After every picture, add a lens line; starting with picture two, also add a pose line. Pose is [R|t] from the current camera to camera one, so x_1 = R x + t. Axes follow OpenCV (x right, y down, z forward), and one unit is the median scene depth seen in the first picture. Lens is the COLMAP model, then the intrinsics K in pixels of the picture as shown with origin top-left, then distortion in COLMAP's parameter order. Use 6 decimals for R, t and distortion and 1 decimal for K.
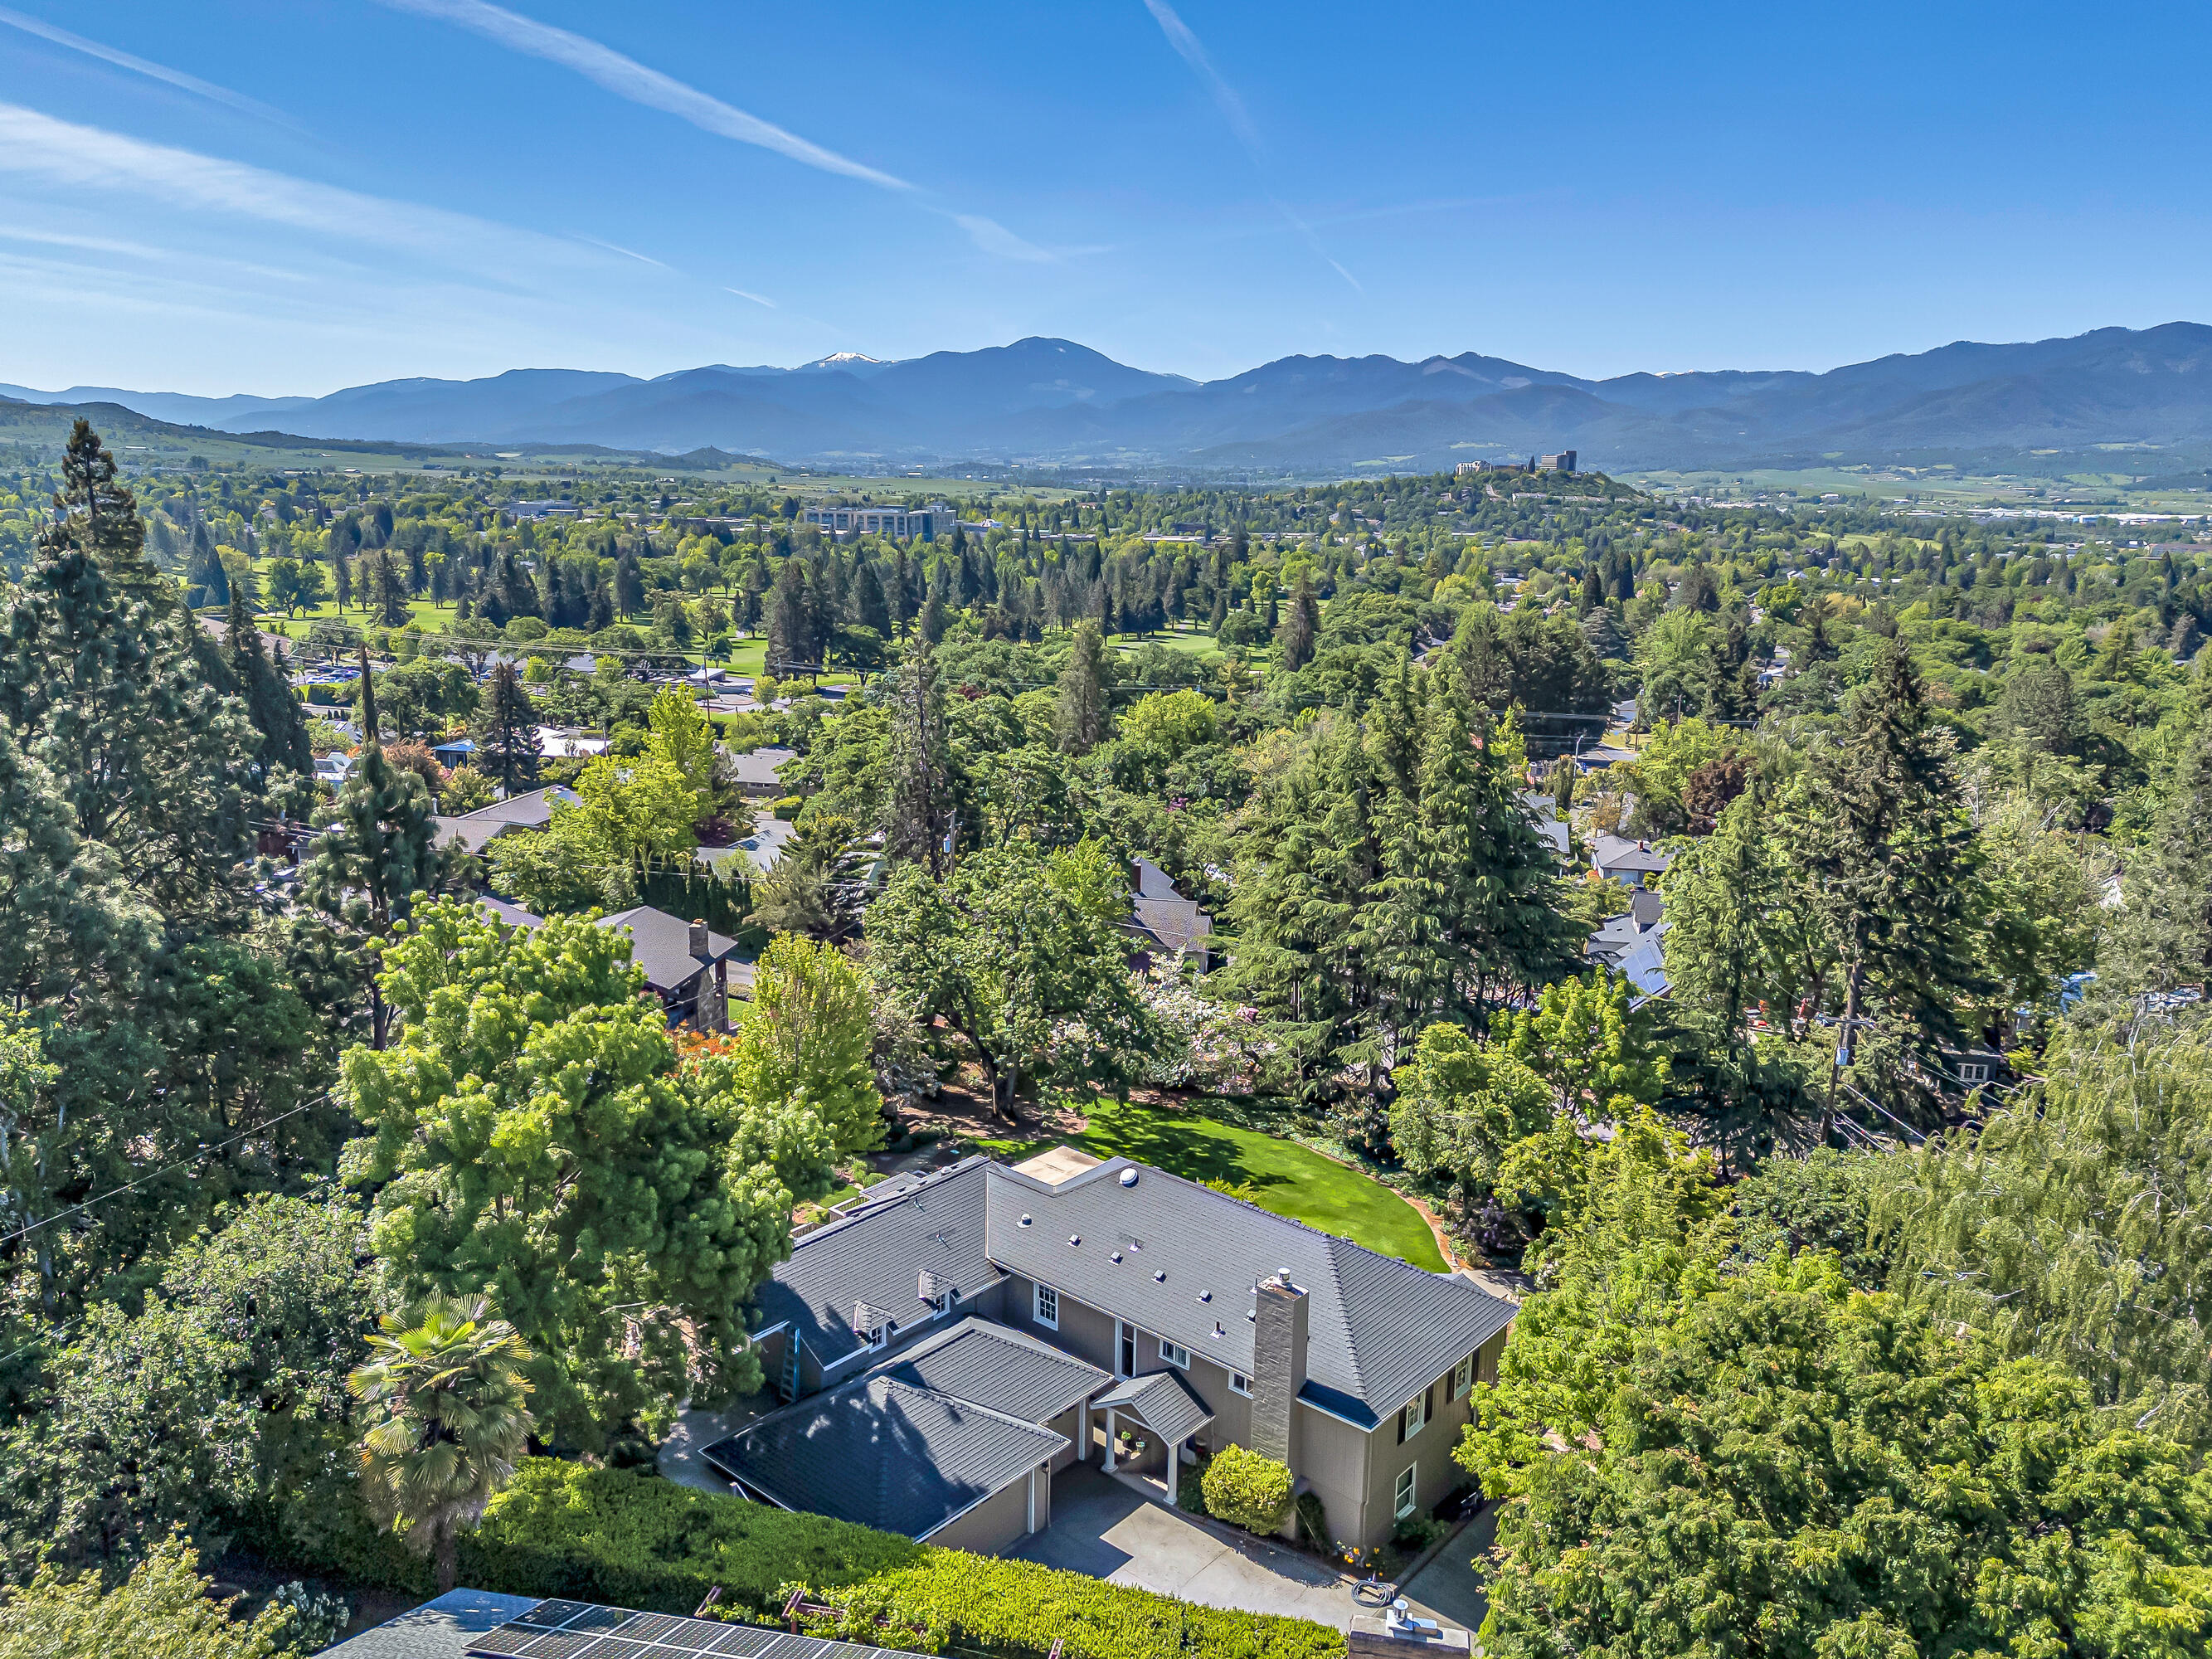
lens RADIAL K [[1631.8, 0, 1106.0], [0, 1631.8, 829.5], [0, 0, 1]] dist [0.155773, -0.258245]
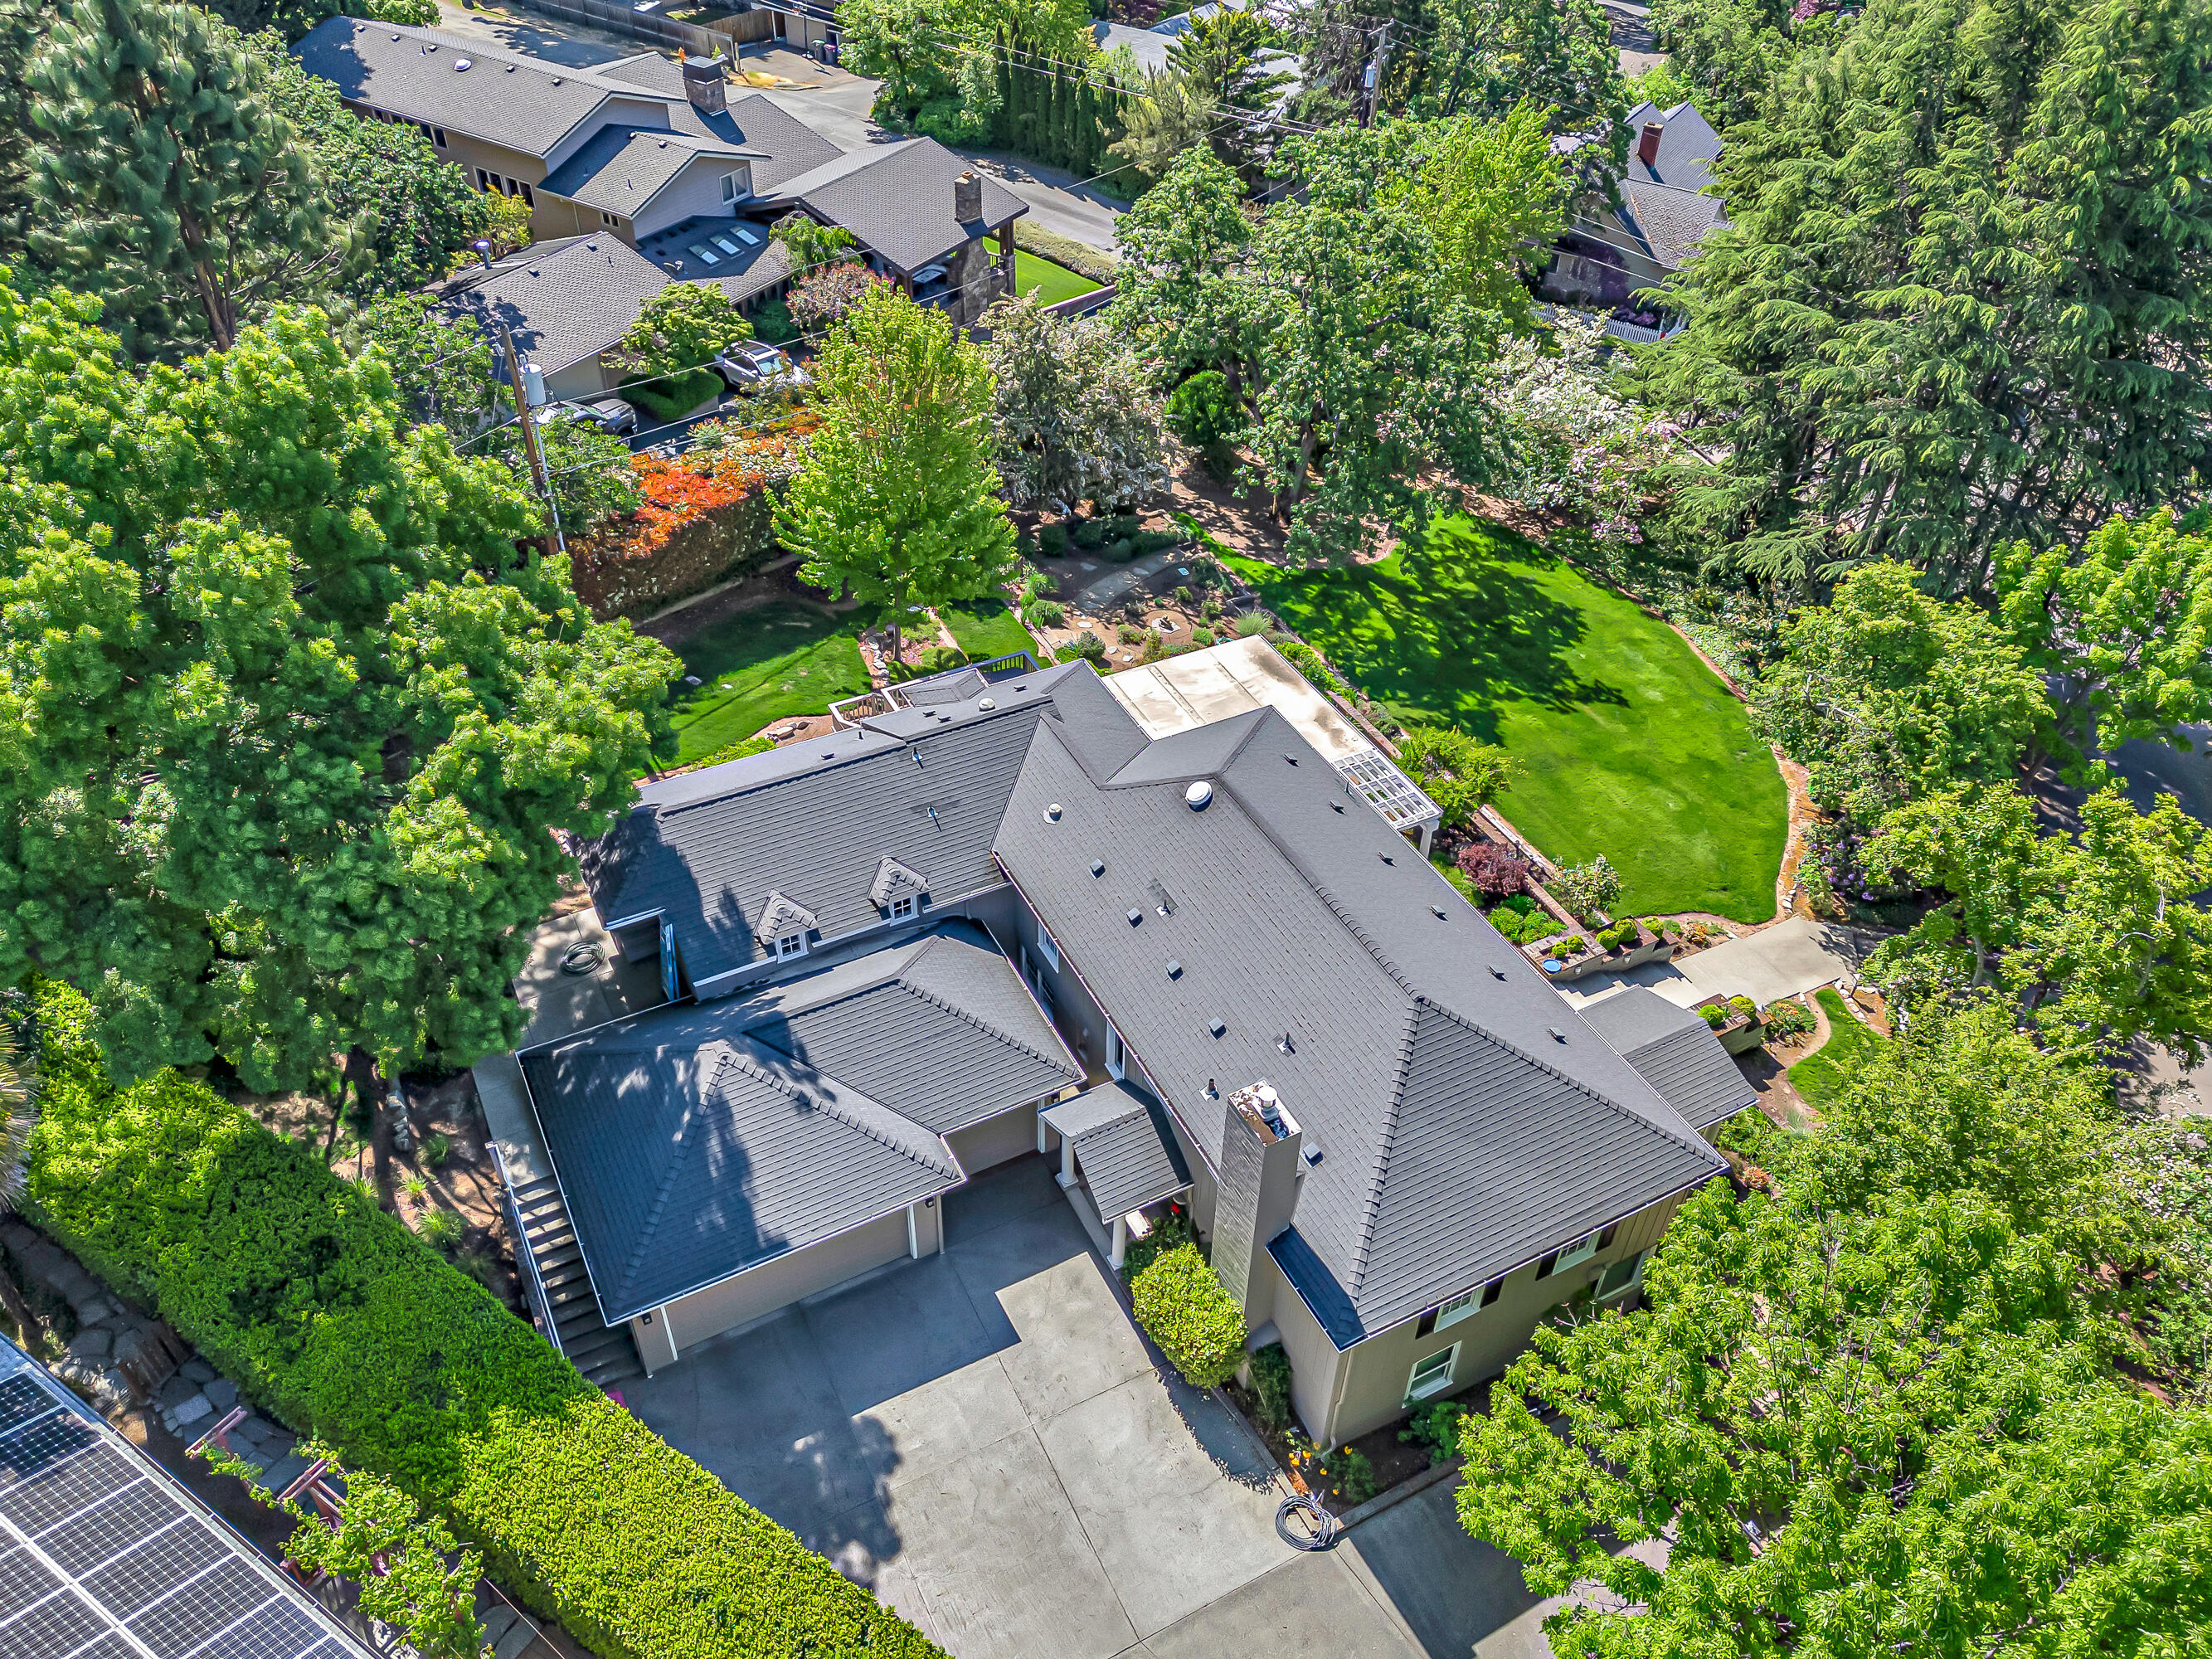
lens RADIAL K [[1631.8, 0, 1106.0], [0, 1631.8, 829.5], [0, 0, 1]] dist [0.155773, -0.258245]
pose [[0.929951, 0.242010, -0.276808, 0.115310], [-0.084343, 0.873176, 0.480053, -0.063604], [0.357879, -0.423079, 0.832422, 0.297295]]
